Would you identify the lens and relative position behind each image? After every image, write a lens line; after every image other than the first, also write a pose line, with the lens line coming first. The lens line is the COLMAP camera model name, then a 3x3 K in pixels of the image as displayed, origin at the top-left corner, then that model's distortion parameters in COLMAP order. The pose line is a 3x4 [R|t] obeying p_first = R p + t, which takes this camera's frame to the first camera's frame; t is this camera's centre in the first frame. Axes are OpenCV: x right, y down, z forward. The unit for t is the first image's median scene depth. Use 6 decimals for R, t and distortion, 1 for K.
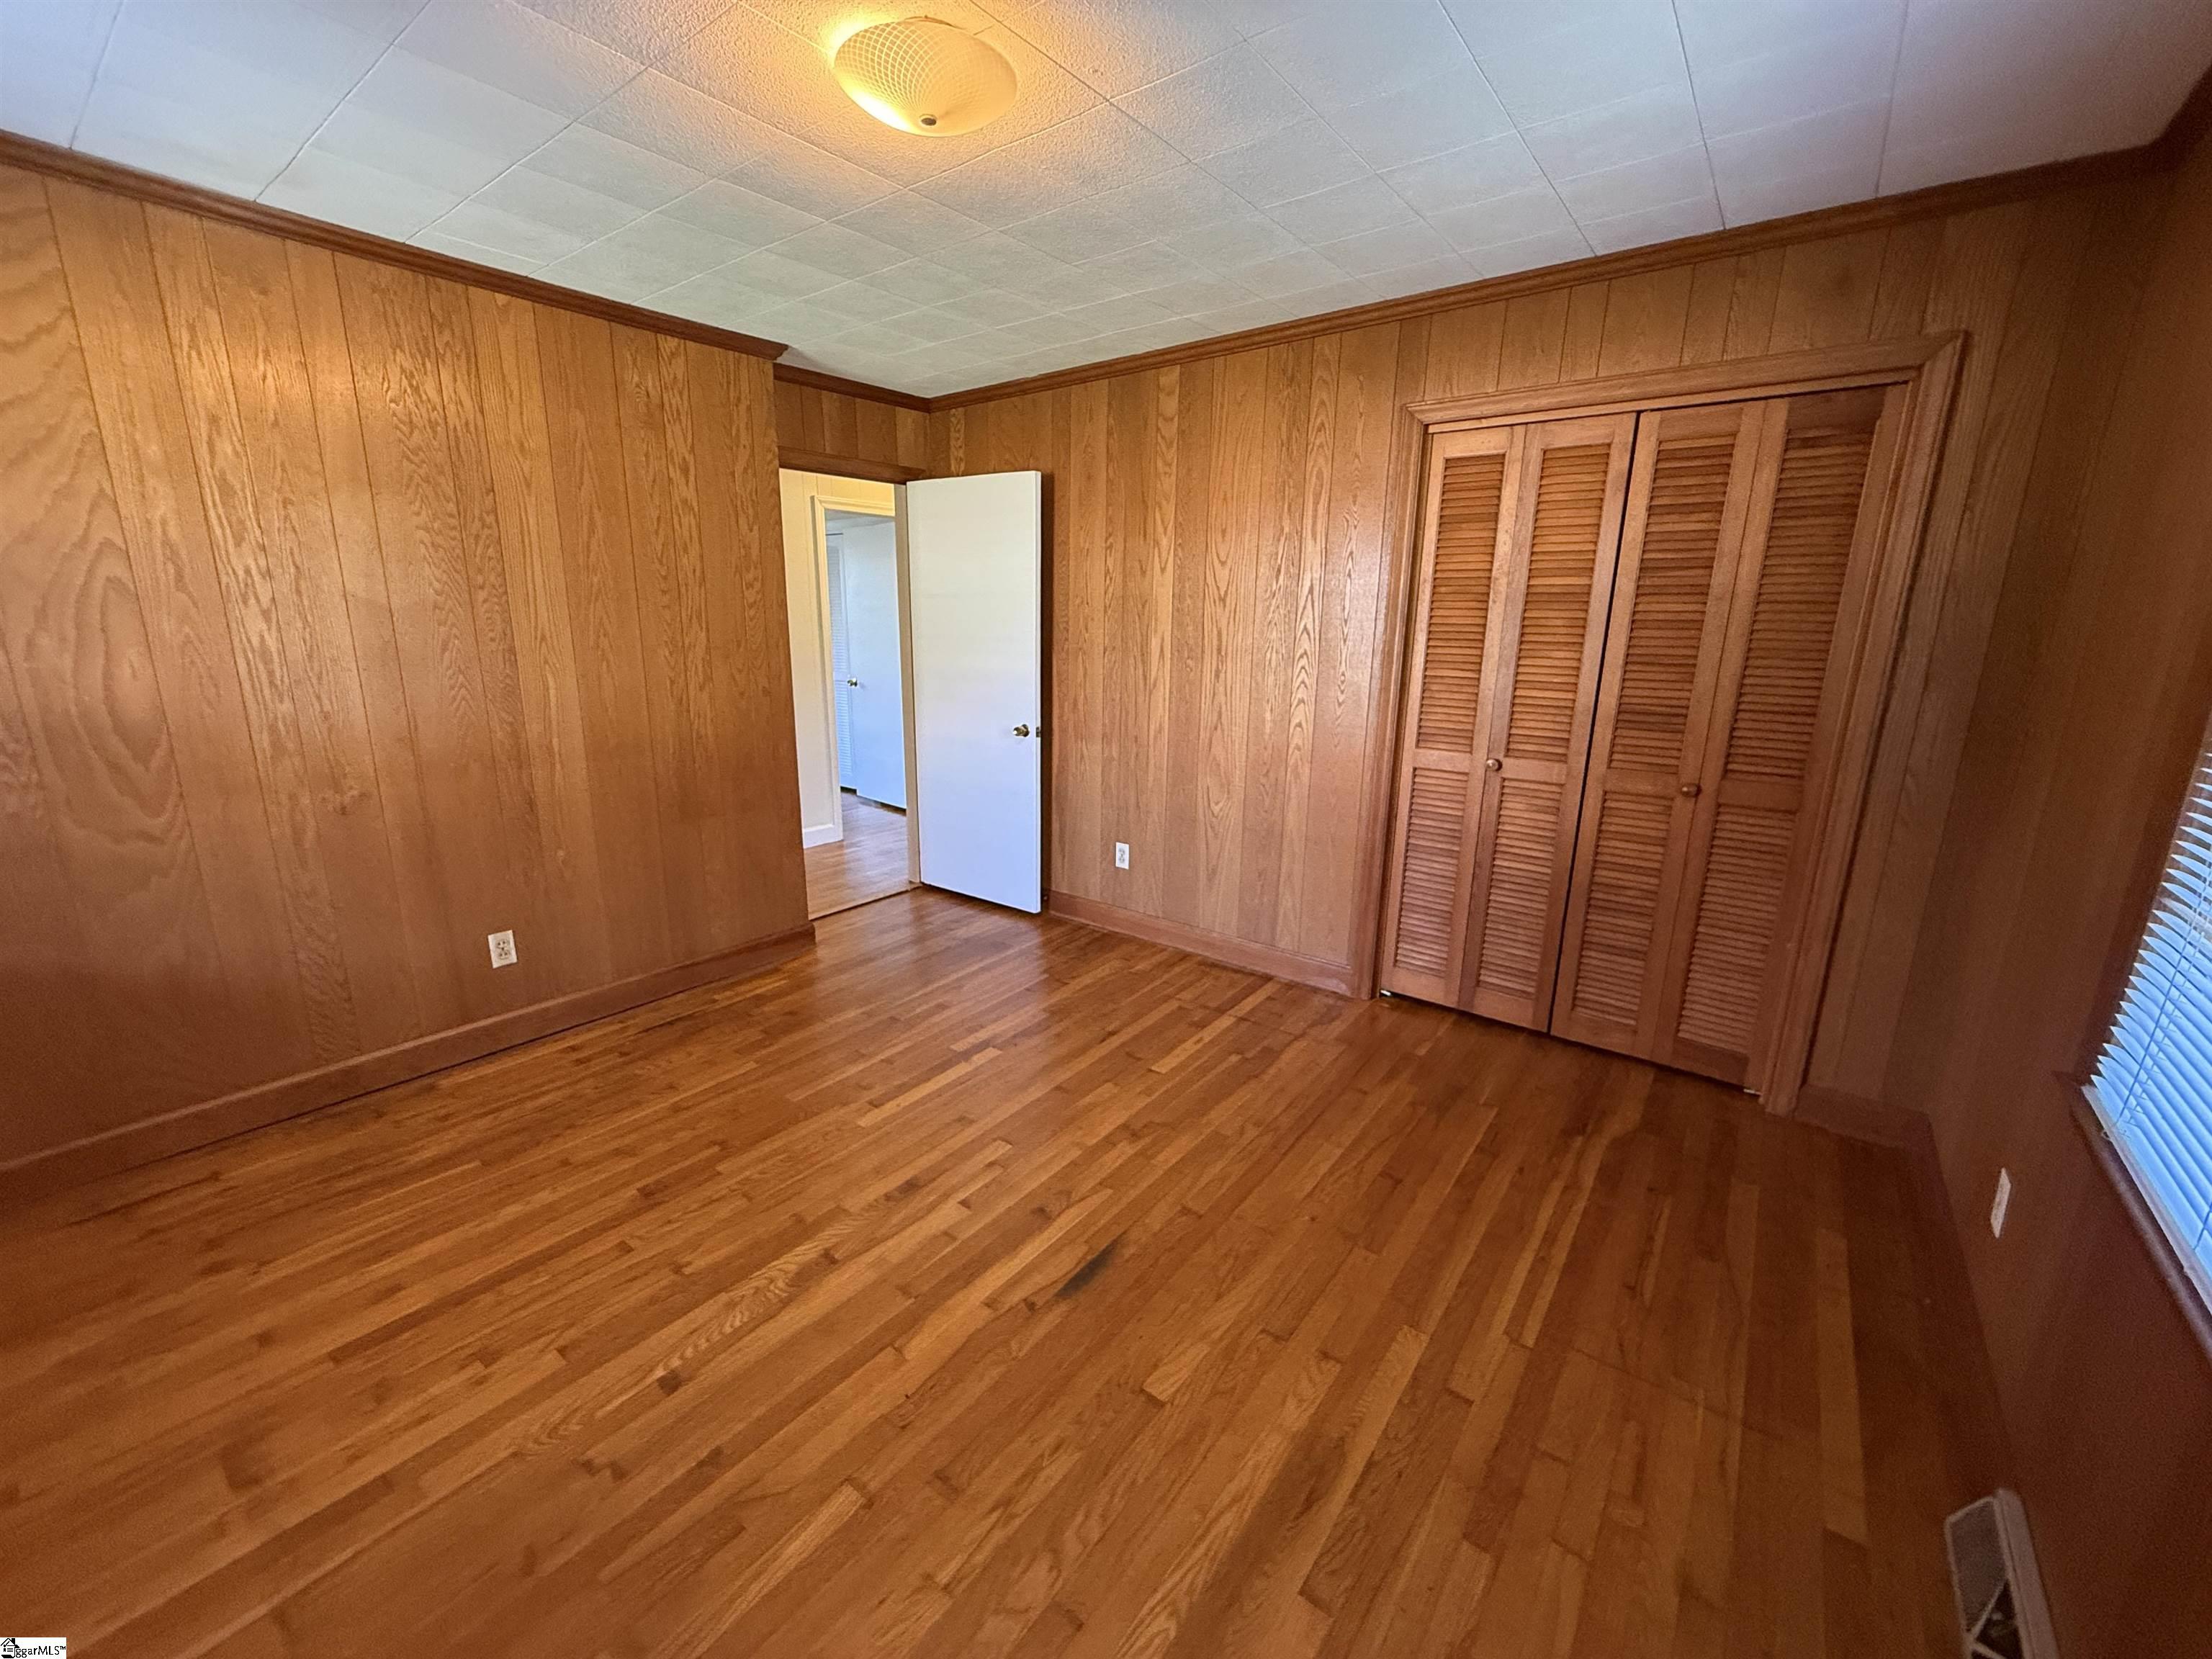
lens RADIAL K [[875.5, 0, 1104.0], [0, 875.5, 826.4], [0, 0, 1]] dist [-0.001683, -0.000547]
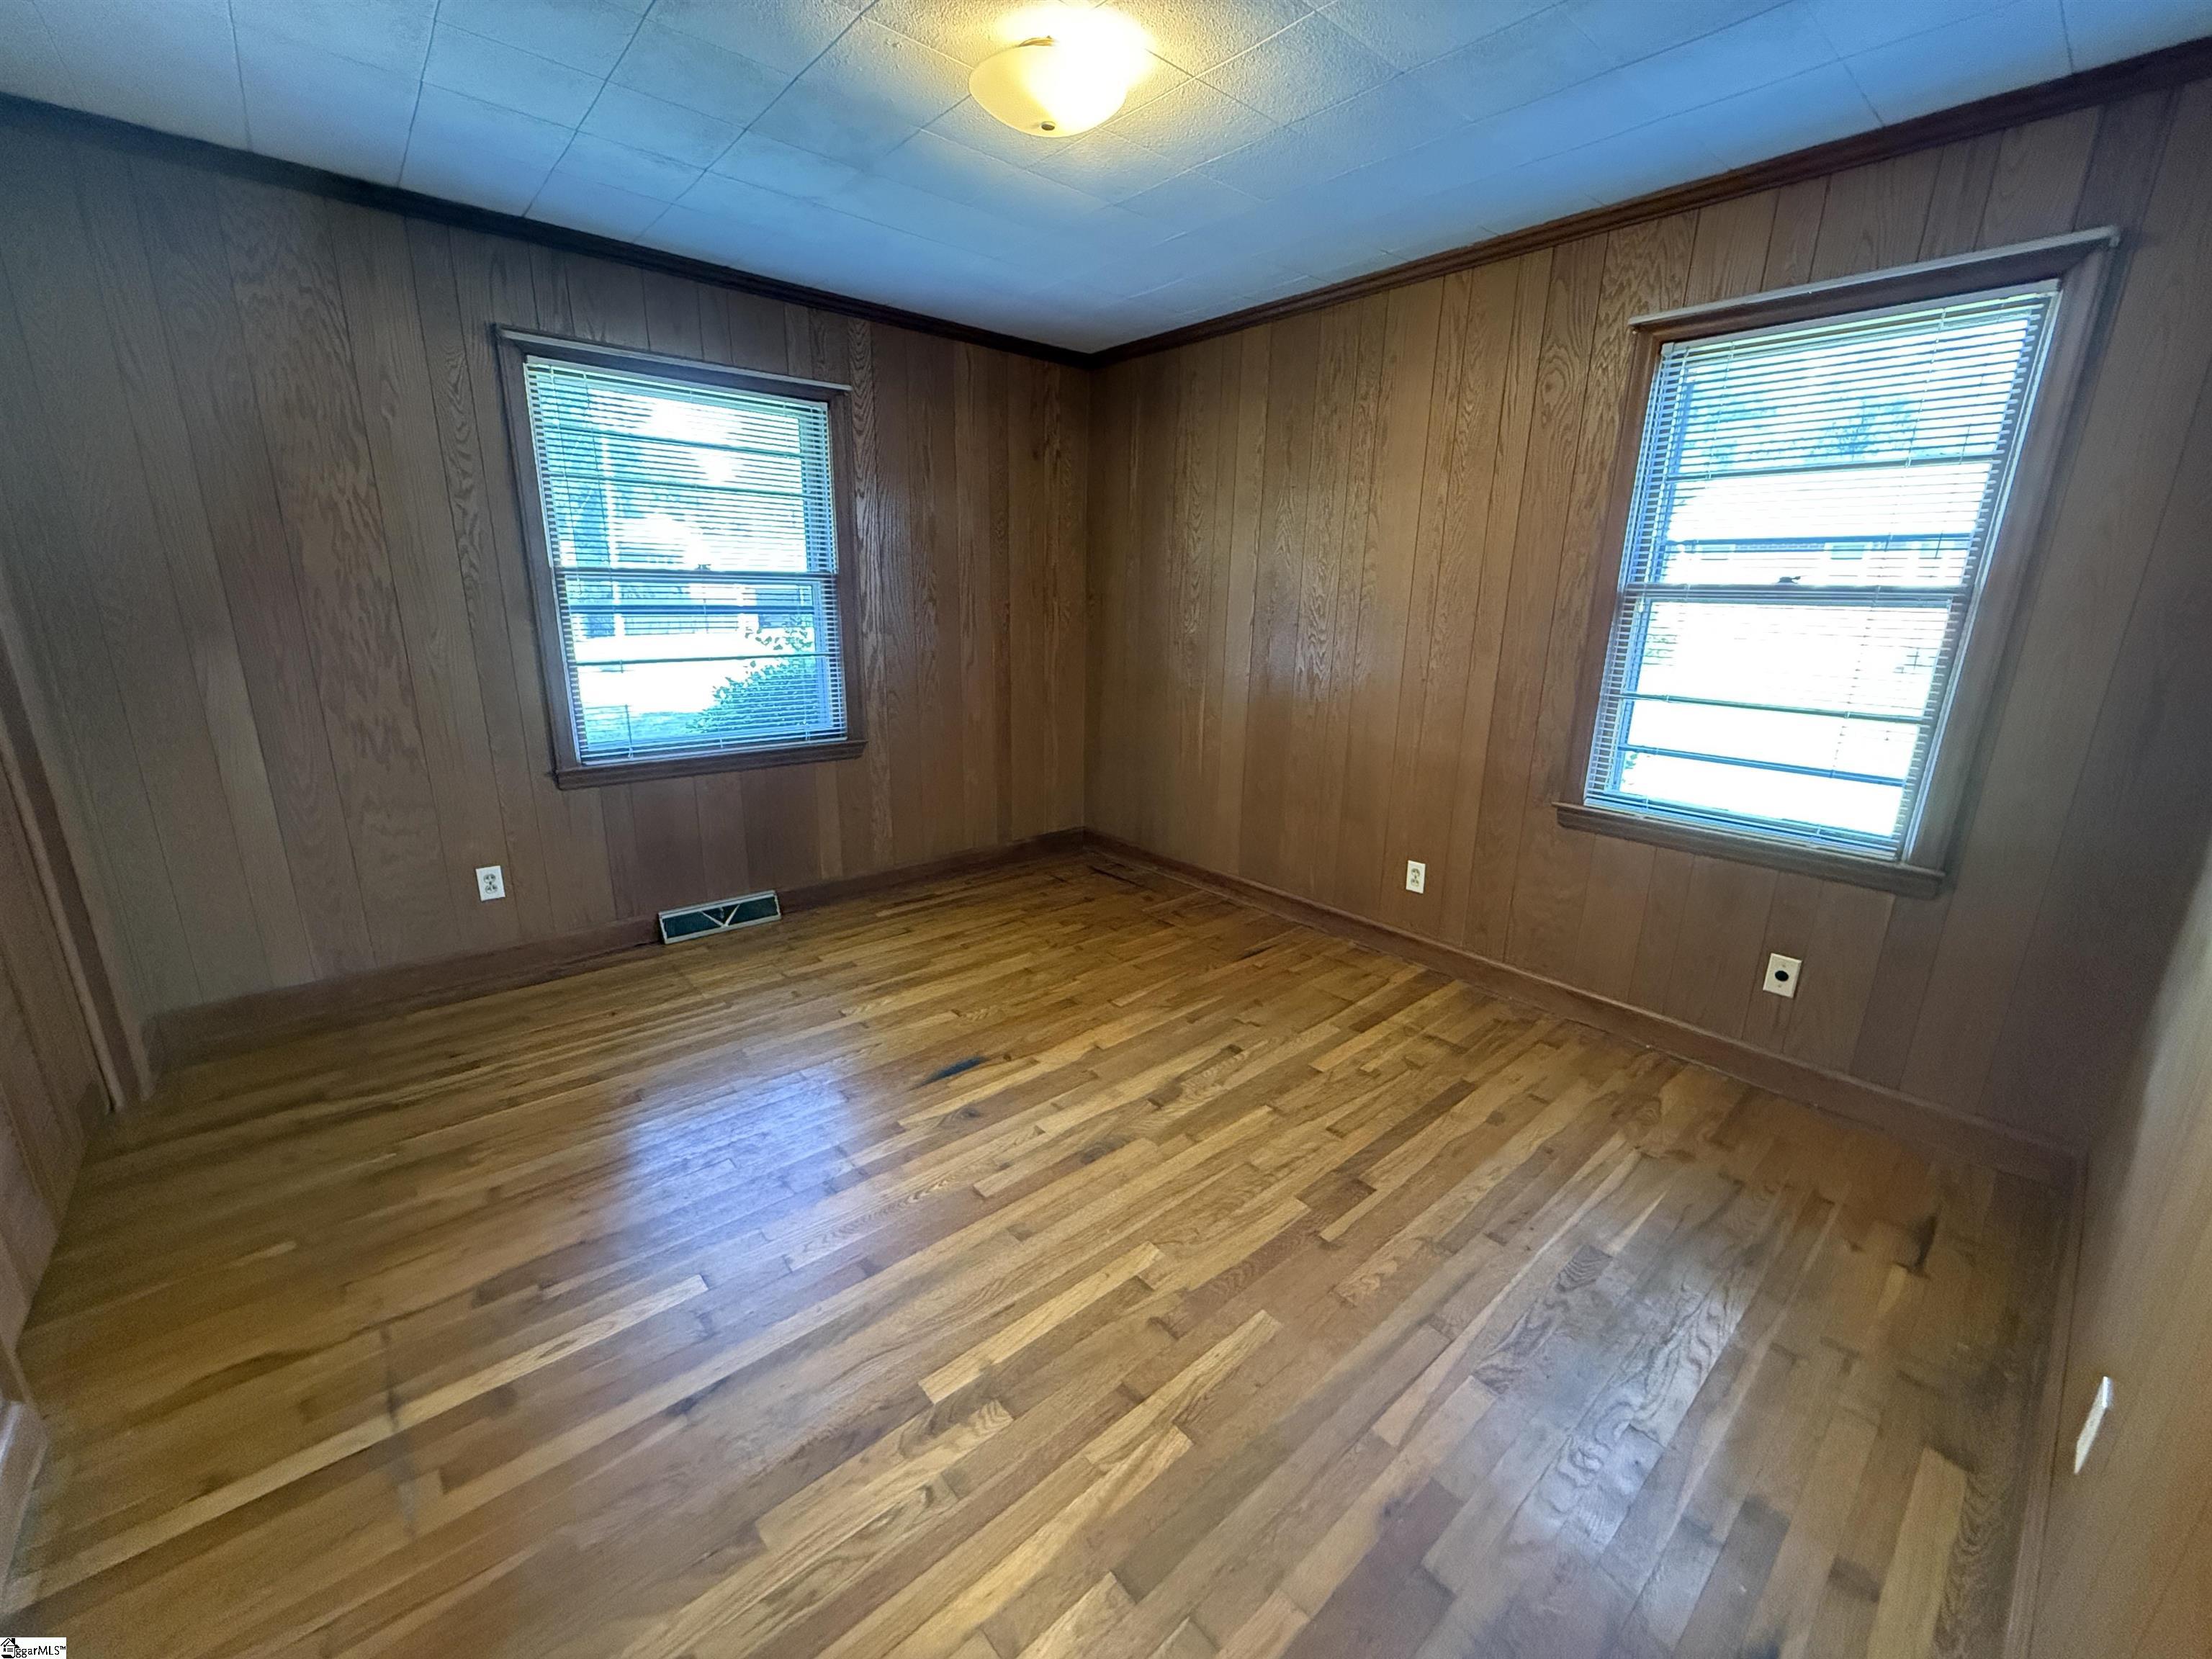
lens RADIAL K [[875.5, 0, 1101.1], [0, 875.5, 829.4], [0, 0, 1]] dist [-0.001683, -0.000547]
pose [[-0.979674, -0.079152, 0.184320, -0.416694], [0.018996, 0.878125, 0.478055, -0.403902], [-0.199695, 0.471839, -0.858772, 1.804319]]
